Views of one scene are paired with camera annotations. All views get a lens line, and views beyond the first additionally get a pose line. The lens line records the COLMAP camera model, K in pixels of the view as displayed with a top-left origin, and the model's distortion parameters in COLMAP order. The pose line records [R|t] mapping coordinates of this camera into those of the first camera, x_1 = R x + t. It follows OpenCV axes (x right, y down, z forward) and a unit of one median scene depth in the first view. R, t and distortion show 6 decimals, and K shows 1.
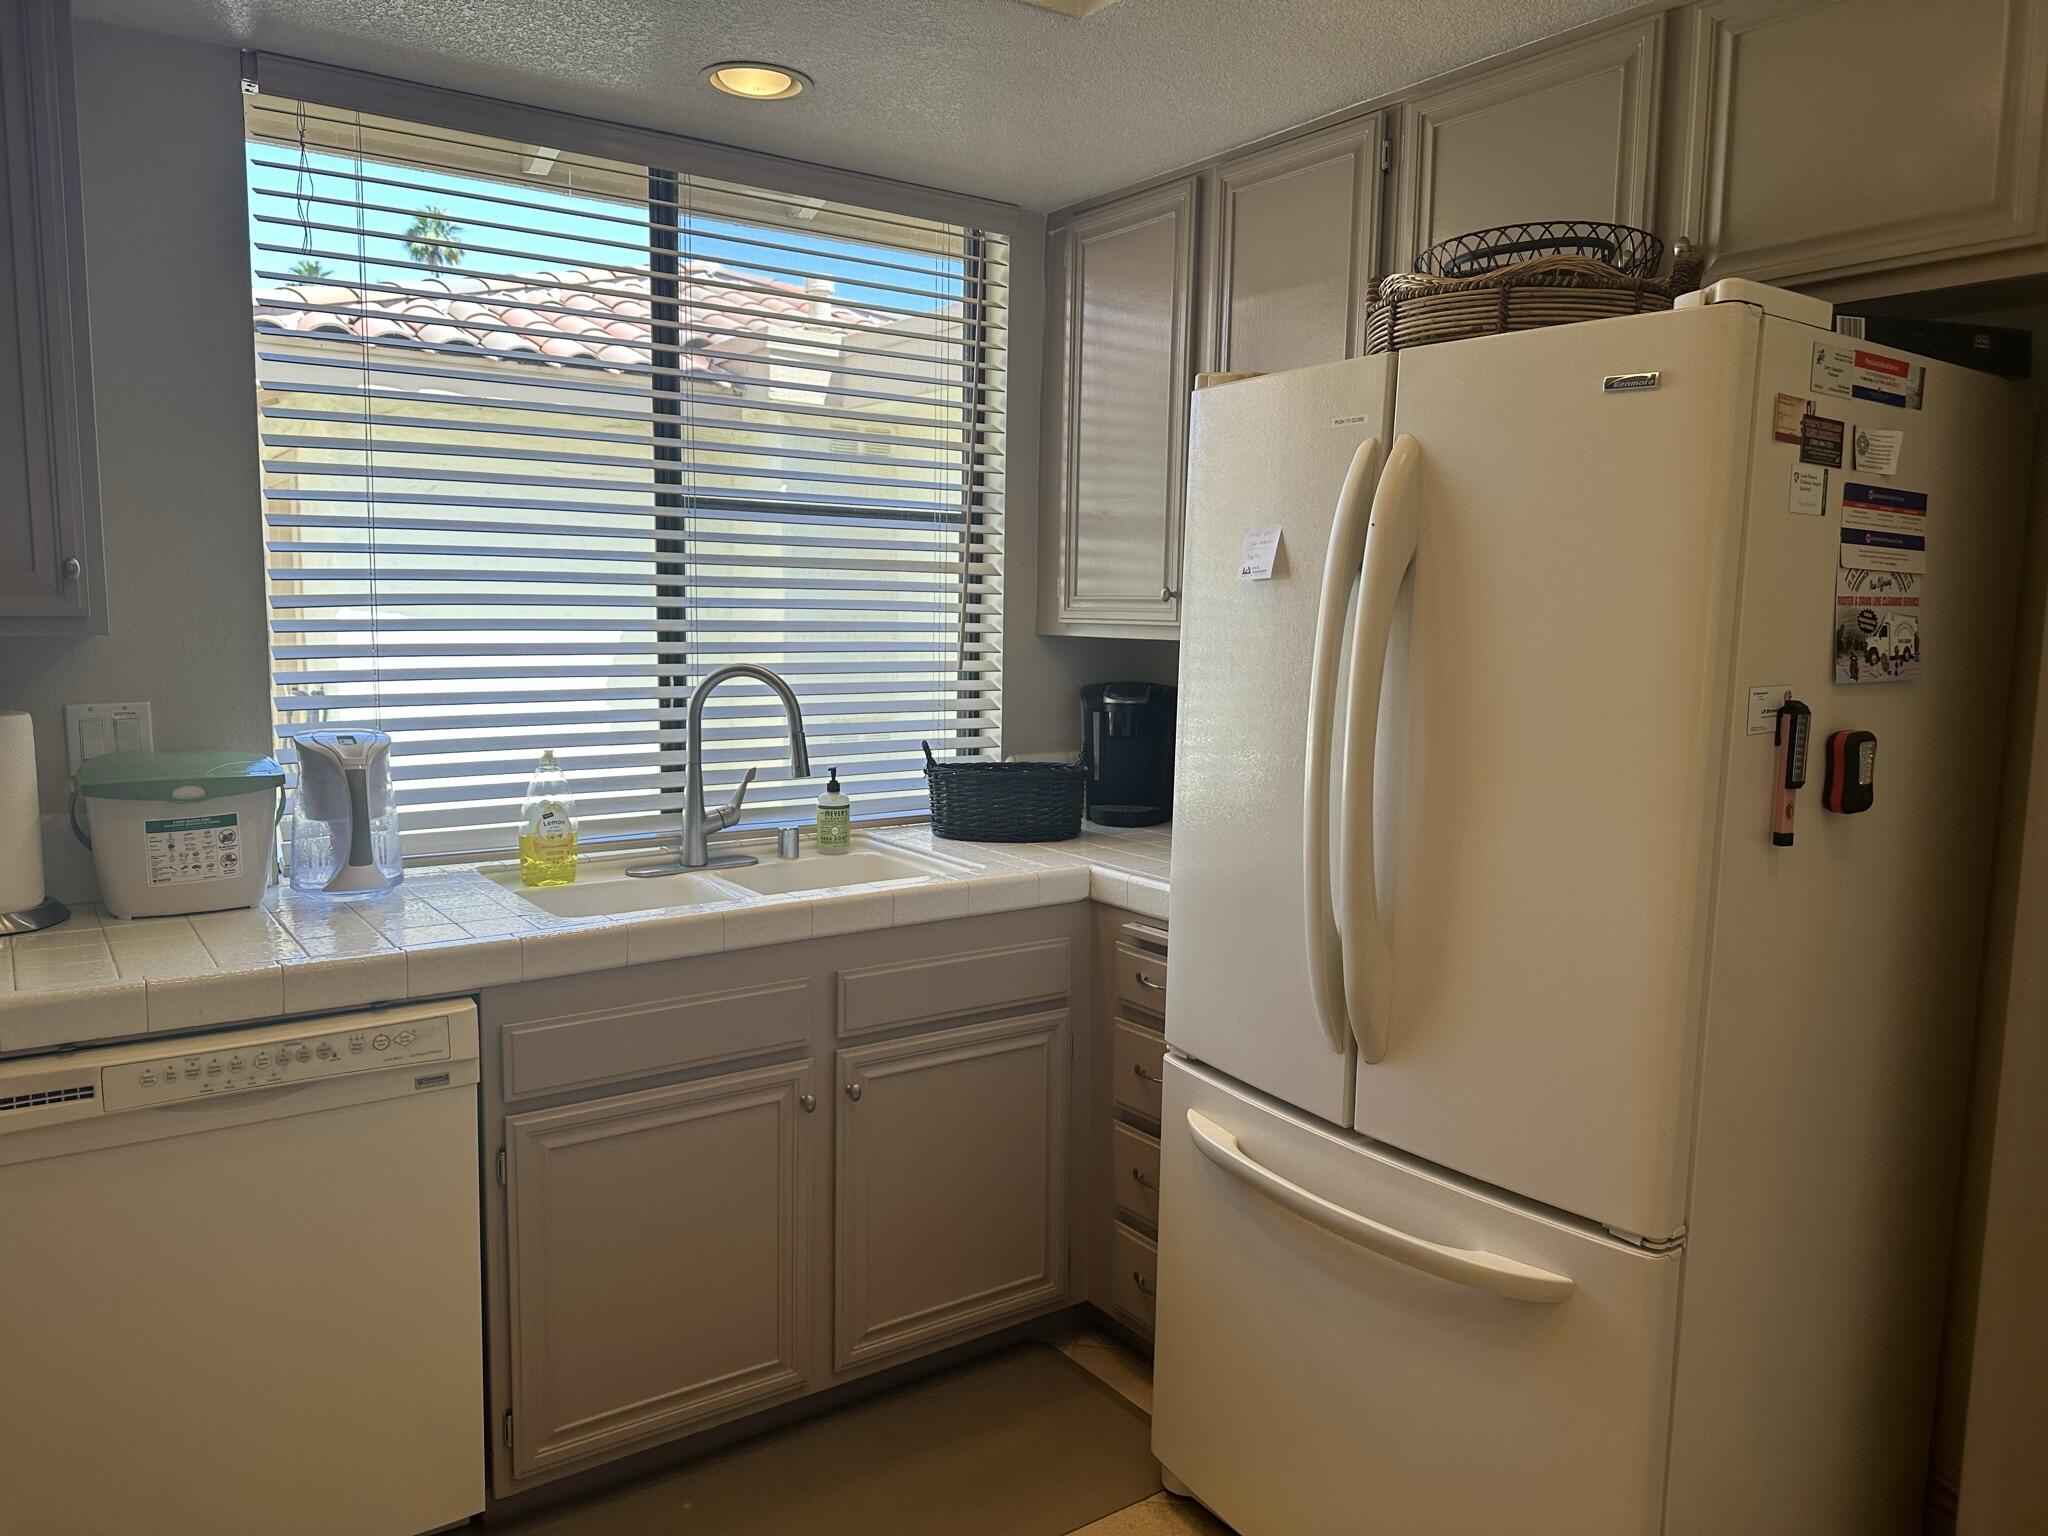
lens RADIAL K [[1429.1, 0, 1041.5], [0, 1429.1, 754.2], [0, 0, 1]] dist [0.007467, -0.010102]
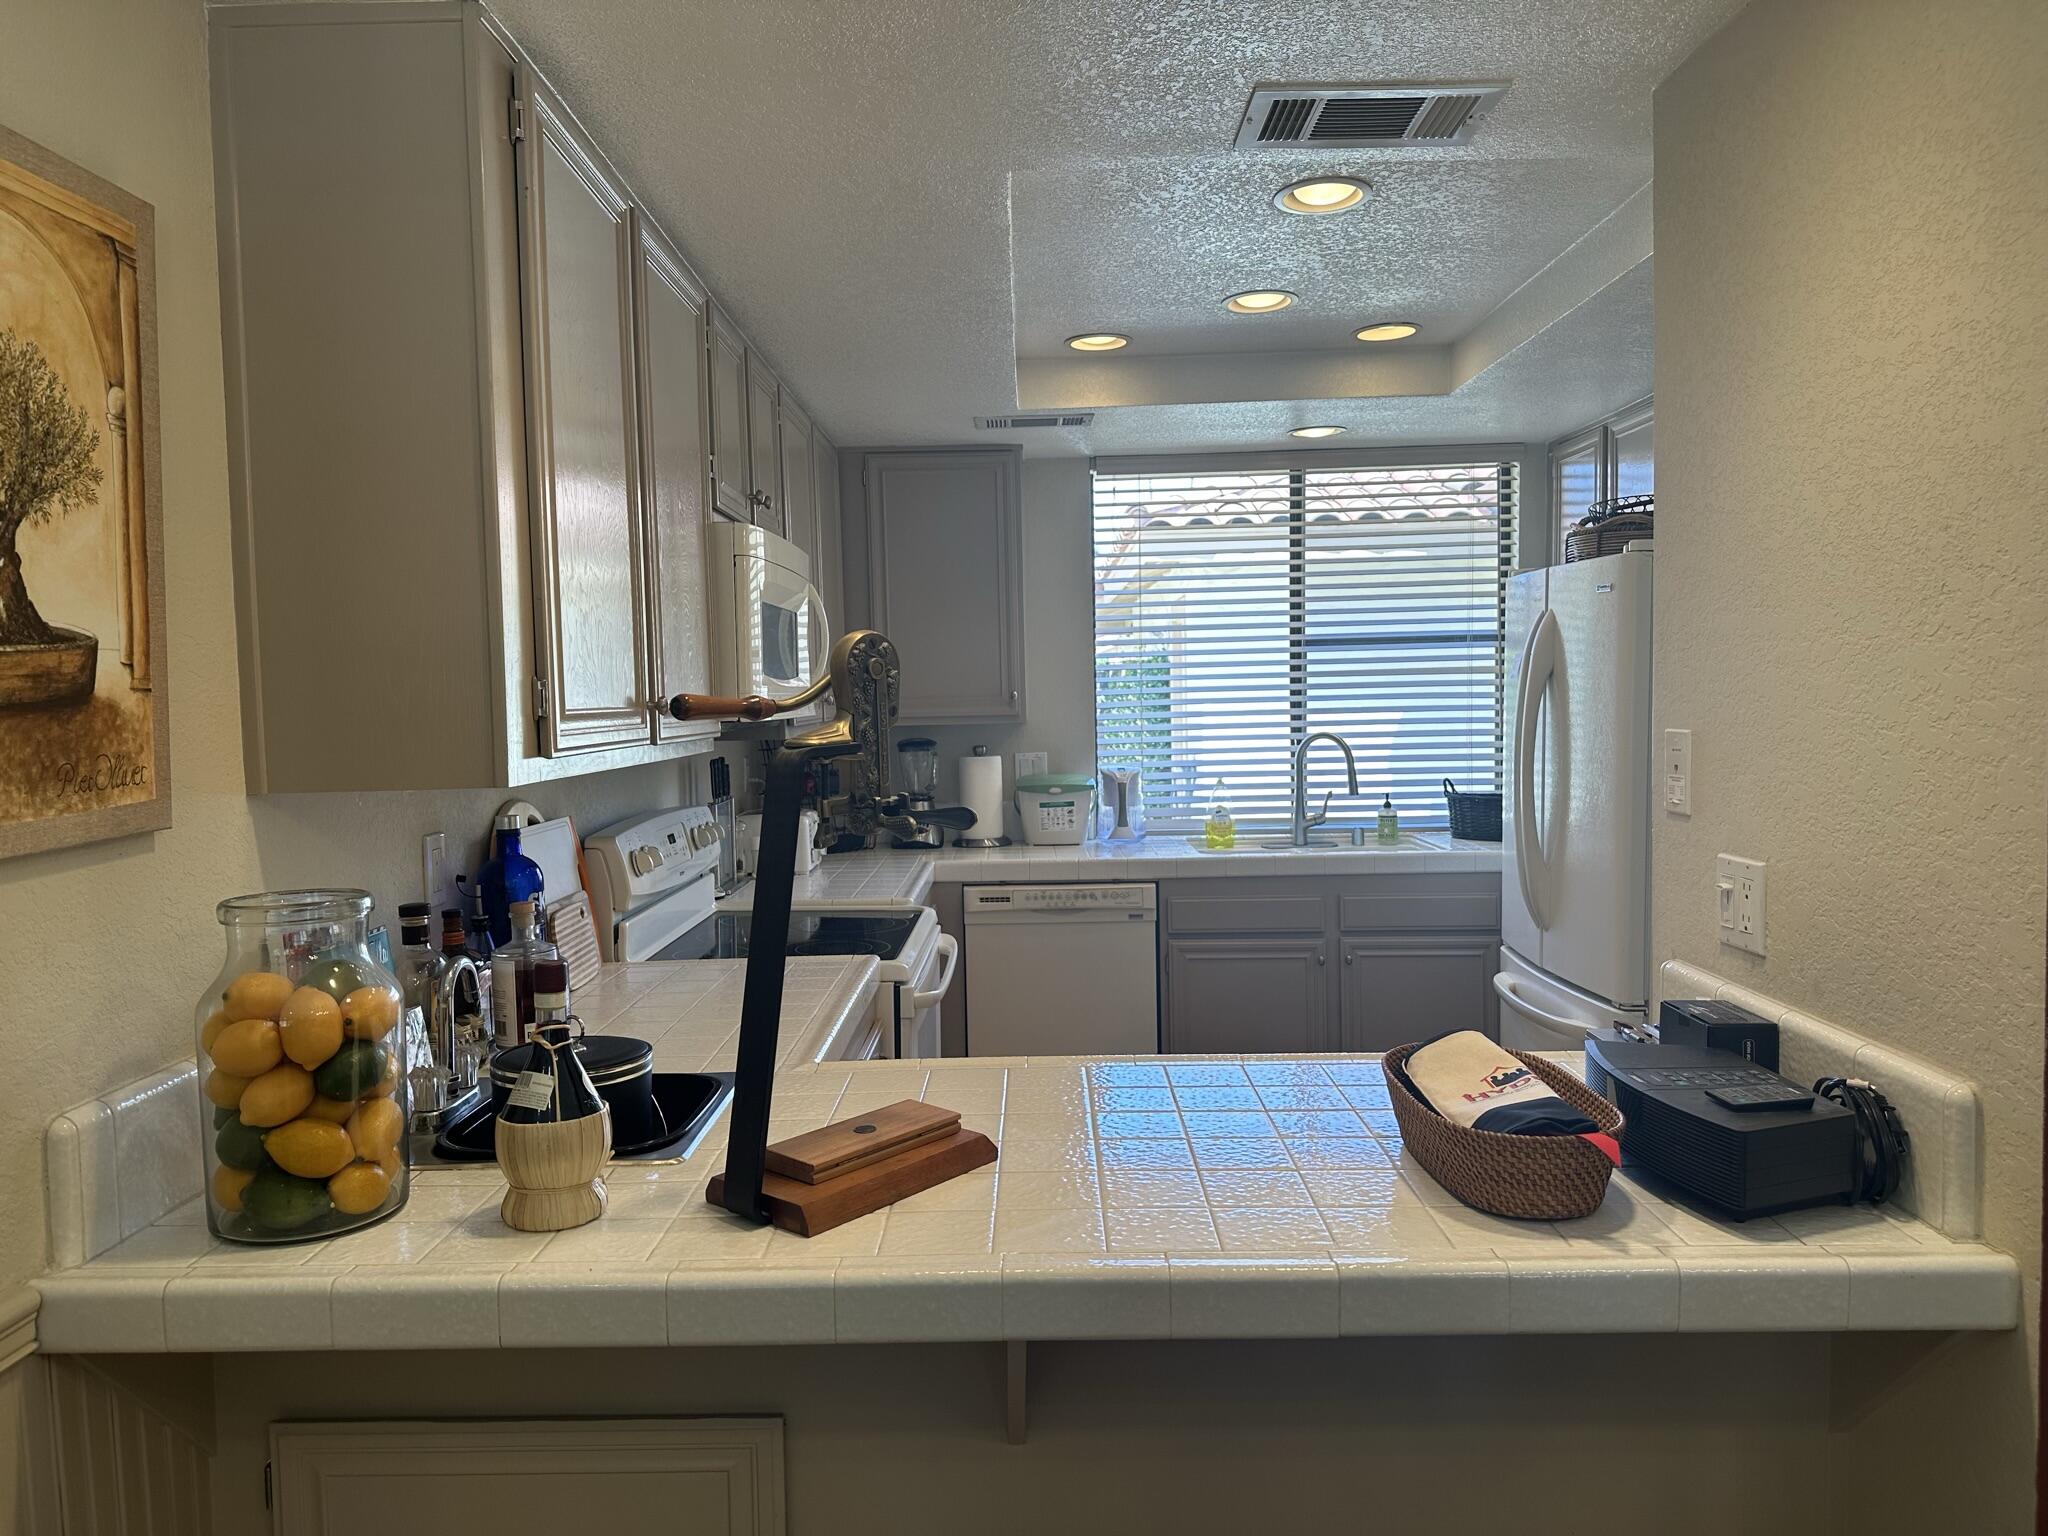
lens RADIAL K [[1429.1, 0, 1022.3], [0, 1429.1, 766.0], [0, 0, 1]] dist [0.007467, -0.010102]
pose [[0.806838, 0.002548, -0.590768, 0.659955], [-0.032972, 0.998626, -0.040725, 0.076682], [0.589853, 0.052338, 0.805813, -0.810537]]
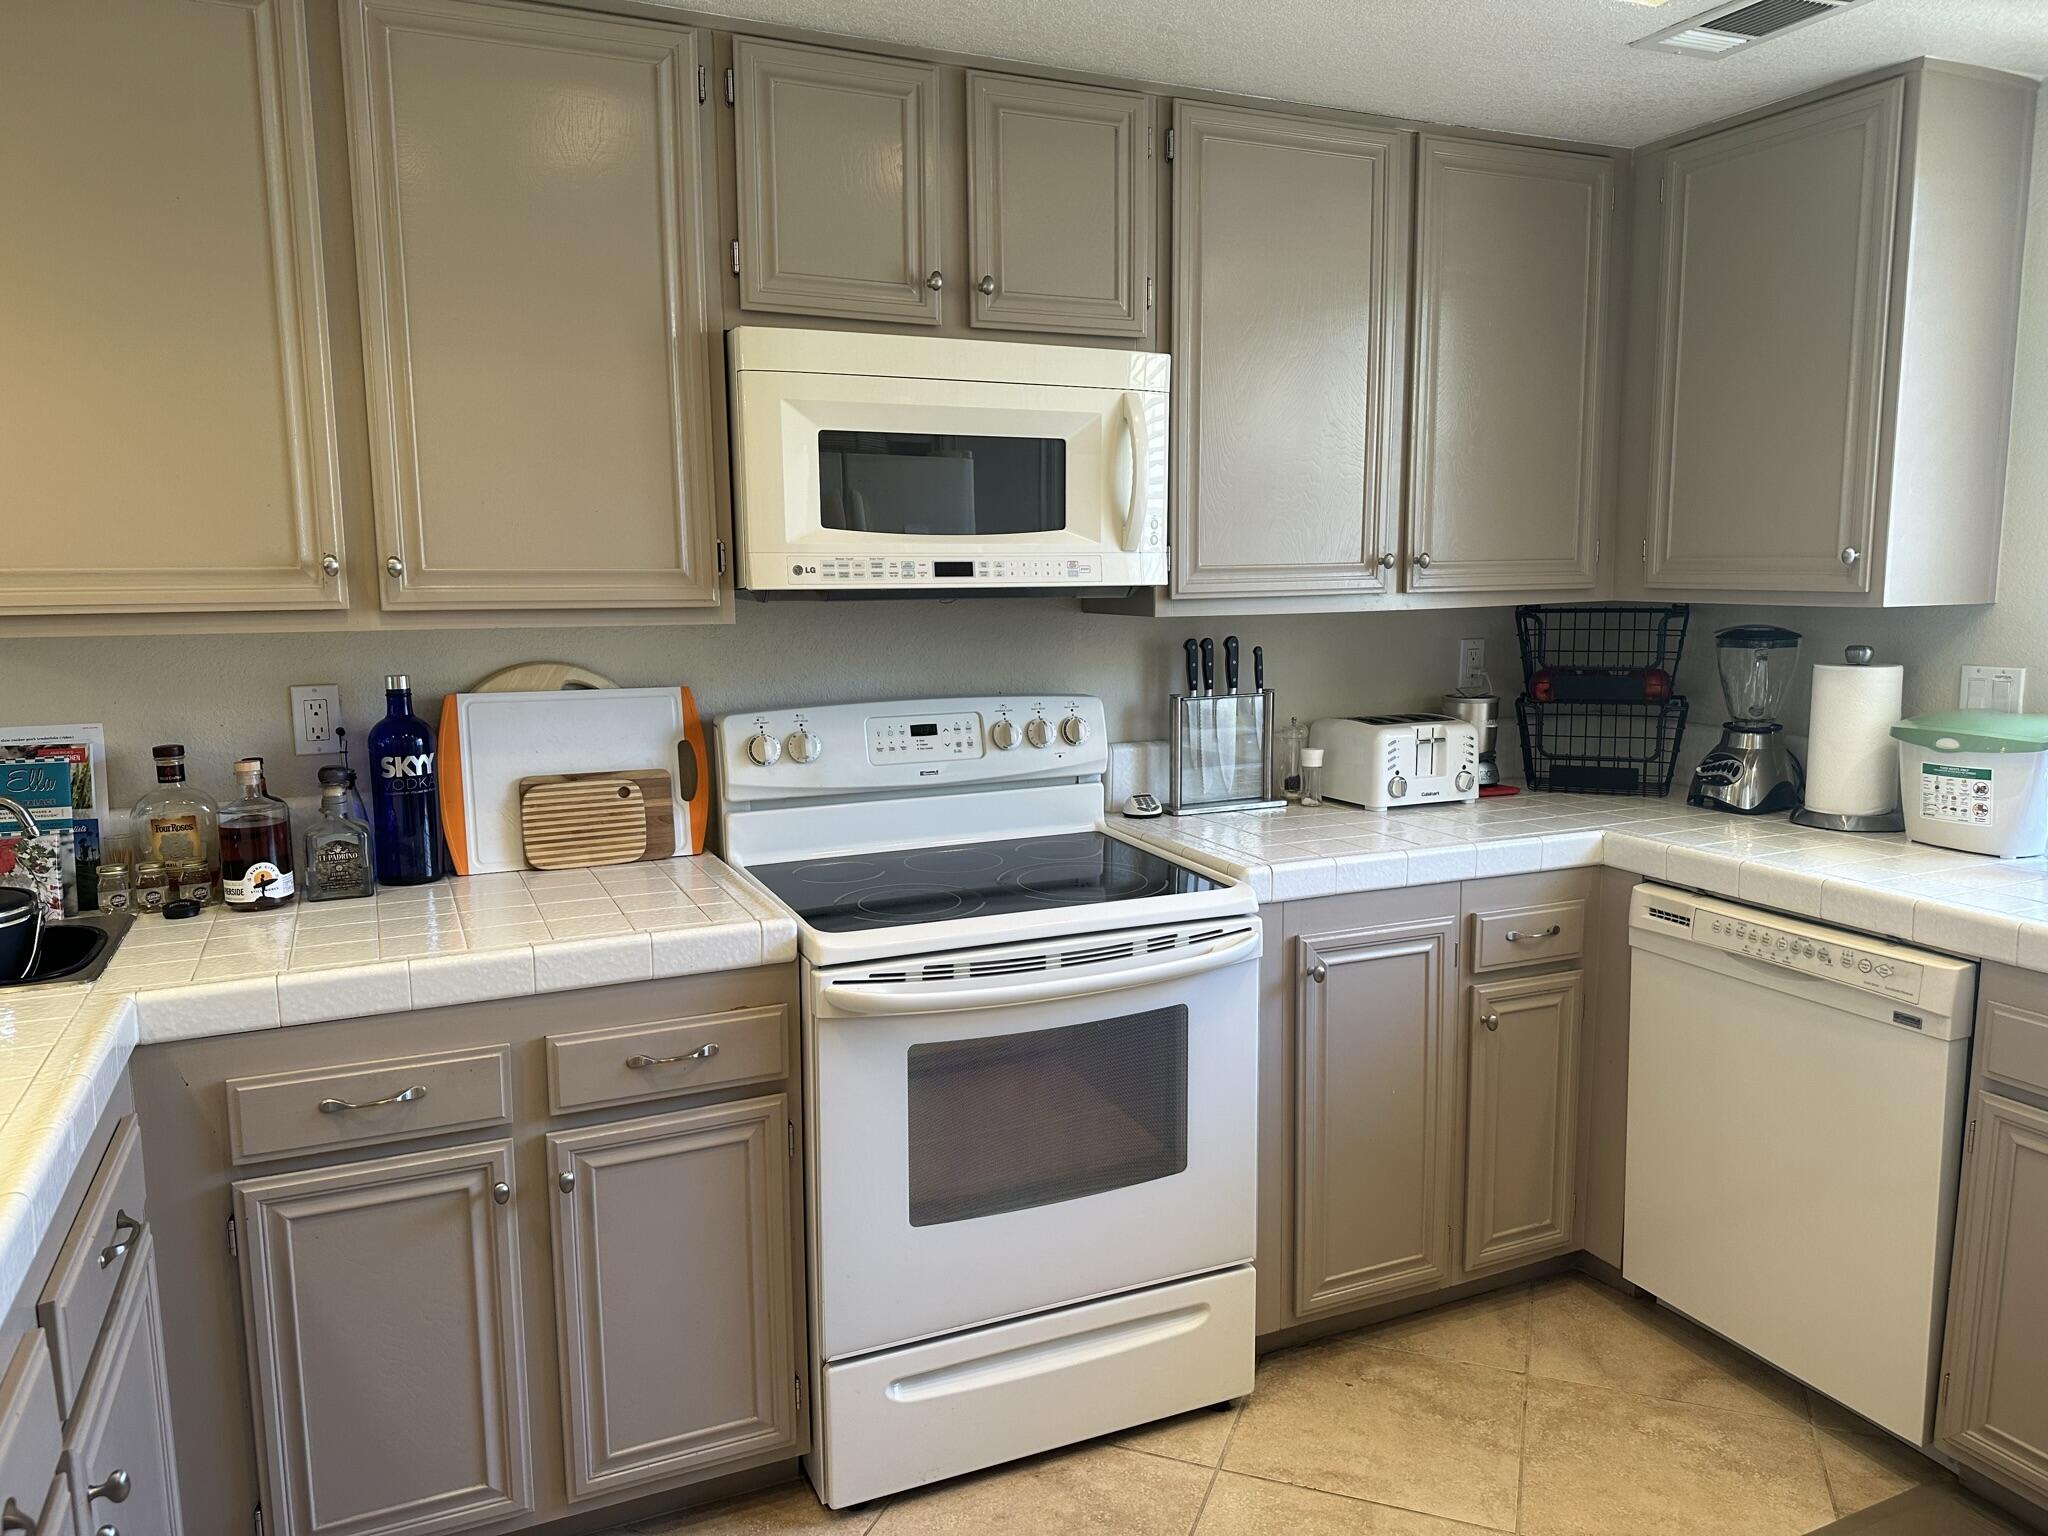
lens RADIAL K [[1429.1, 0, 1024.9], [0, 1429.1, 772.9], [0, 0, 1]] dist [0.007467, -0.010102]
pose [[-0.191063, 0.129247, -0.973031, 0.640695], [-0.099784, 0.983600, 0.150244, -0.046675], [0.976493, 0.125799, -0.175033, 0.441083]]
